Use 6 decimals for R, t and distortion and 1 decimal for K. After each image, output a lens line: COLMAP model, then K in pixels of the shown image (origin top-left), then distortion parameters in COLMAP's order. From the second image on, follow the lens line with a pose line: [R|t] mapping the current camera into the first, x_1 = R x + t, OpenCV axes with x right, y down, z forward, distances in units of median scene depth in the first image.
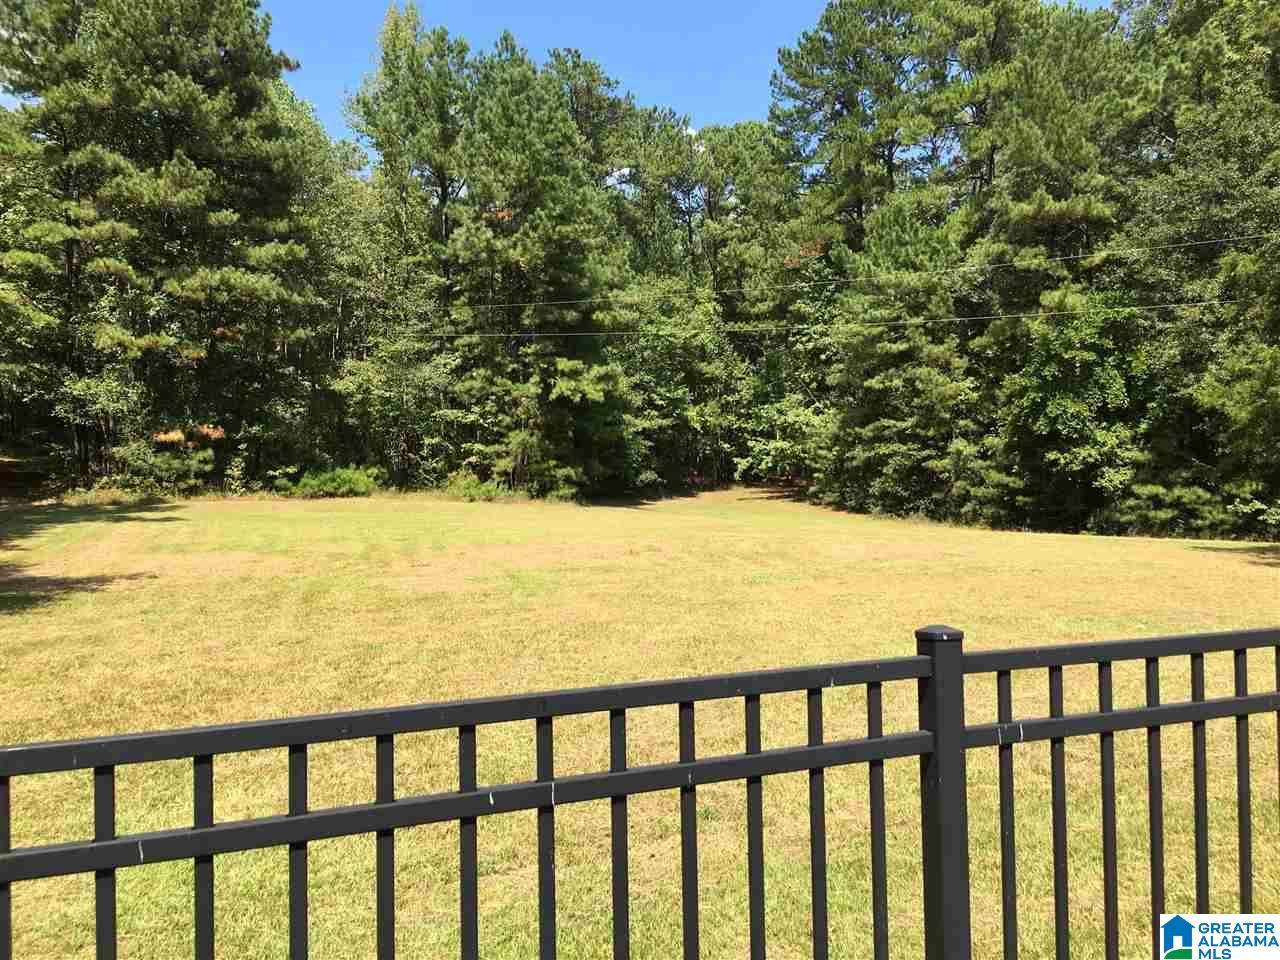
lens RADIAL K [[1089.6, 0, 624.6], [0, 1089.6, 457.7], [0, 0, 1]] dist [0.055524, -0.050449]
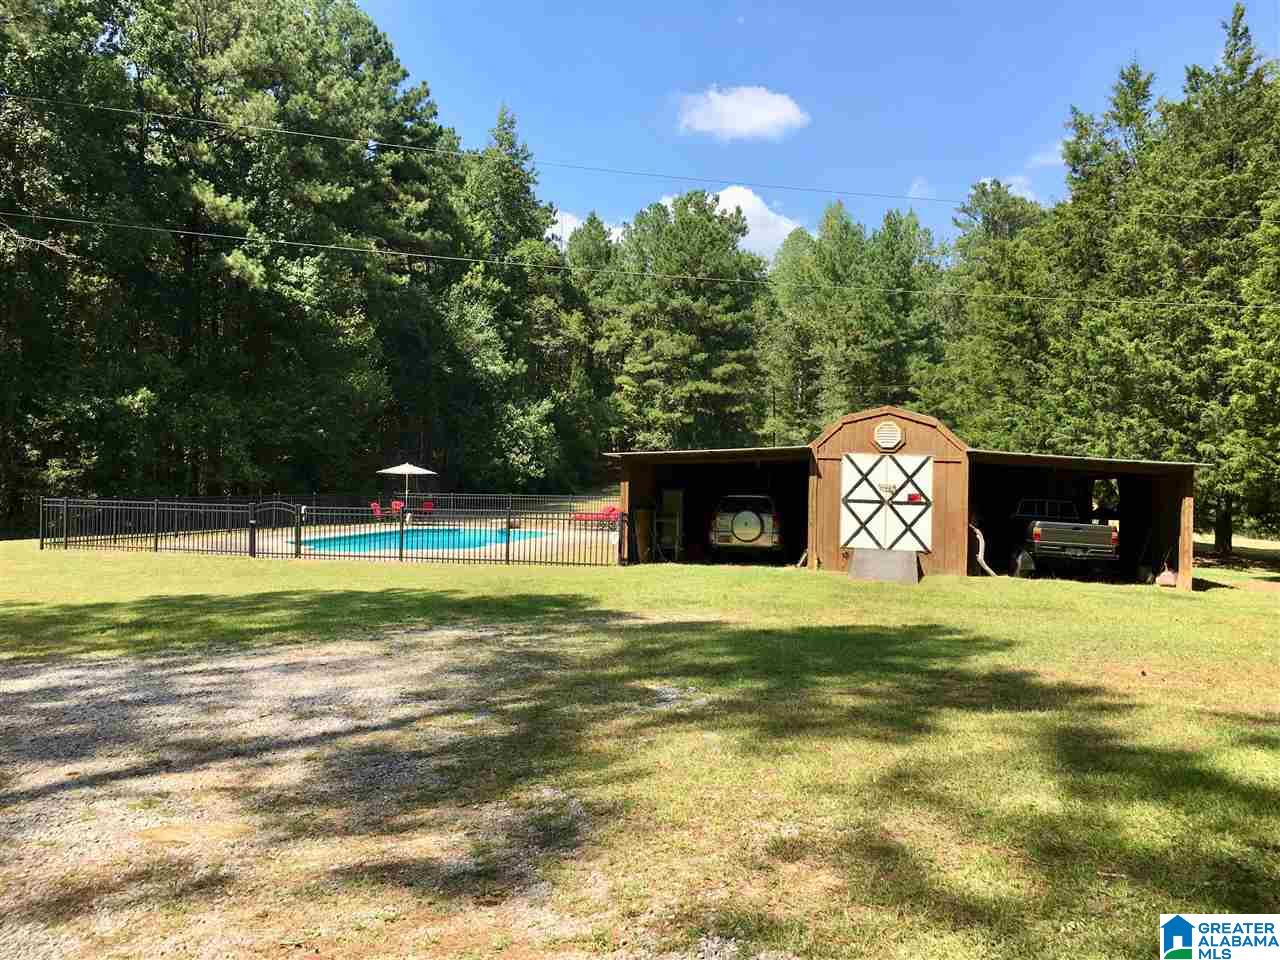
lens RADIAL K [[1089.6, 0, 635.1], [0, 1089.6, 476.1], [0, 0, 1]] dist [0.055524, -0.050449]
pose [[0.813597, 0.023828, -0.580941, 0.722387], [-0.011571, 0.999626, 0.024796, -0.035165], [0.581315, -0.013452, 0.813568, -0.753678]]
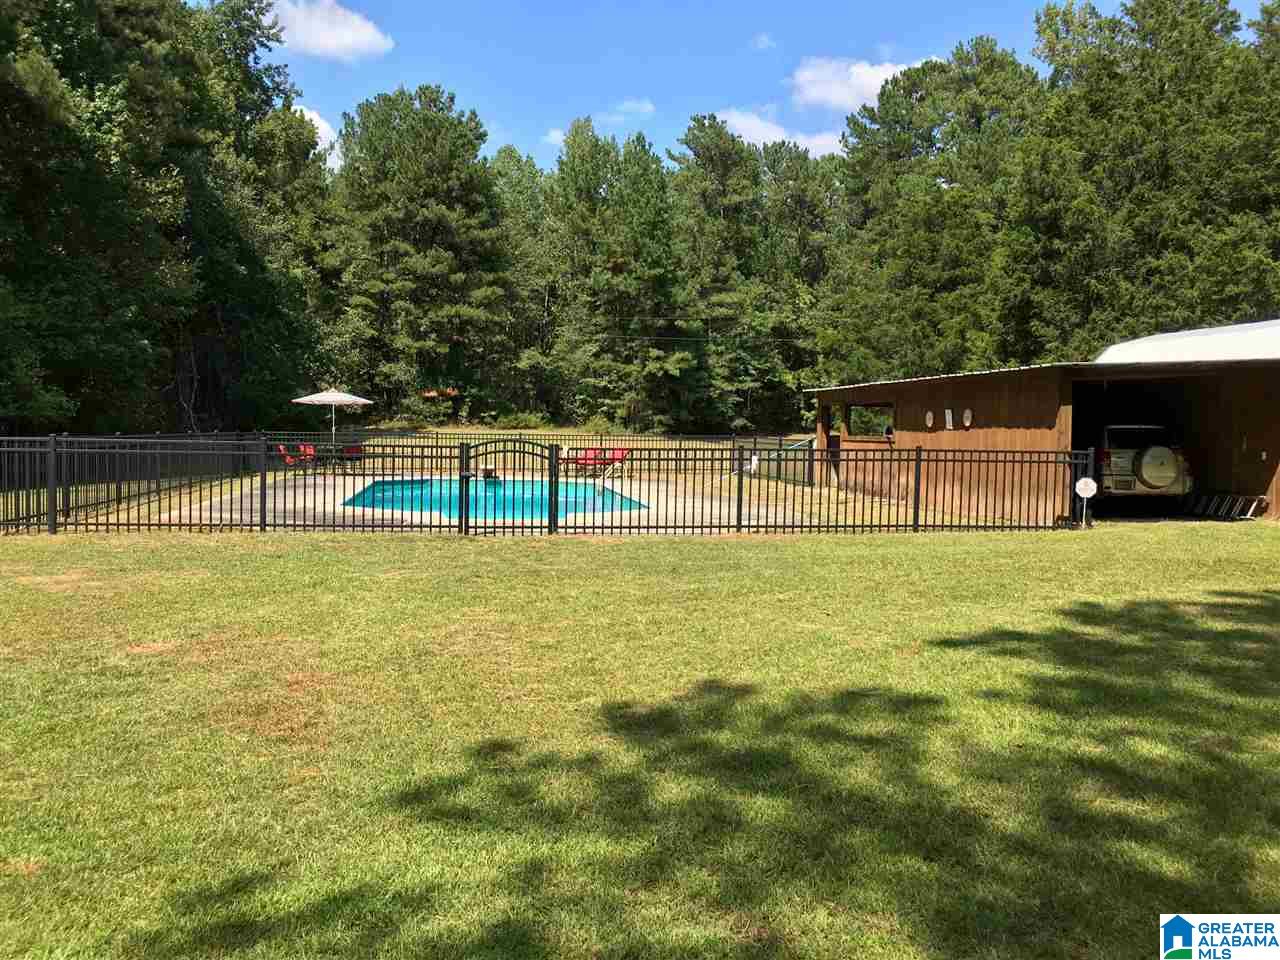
lens RADIAL K [[1089.6, 0, 639.8], [0, 1089.6, 477.9], [0, 0, 1]] dist [0.055524, -0.050449]
pose [[0.974431, 0.035812, -0.221815, 0.338397], [-0.020085, 0.997148, 0.072753, -0.018411], [0.223788, -0.066437, 0.972371, -0.713536]]
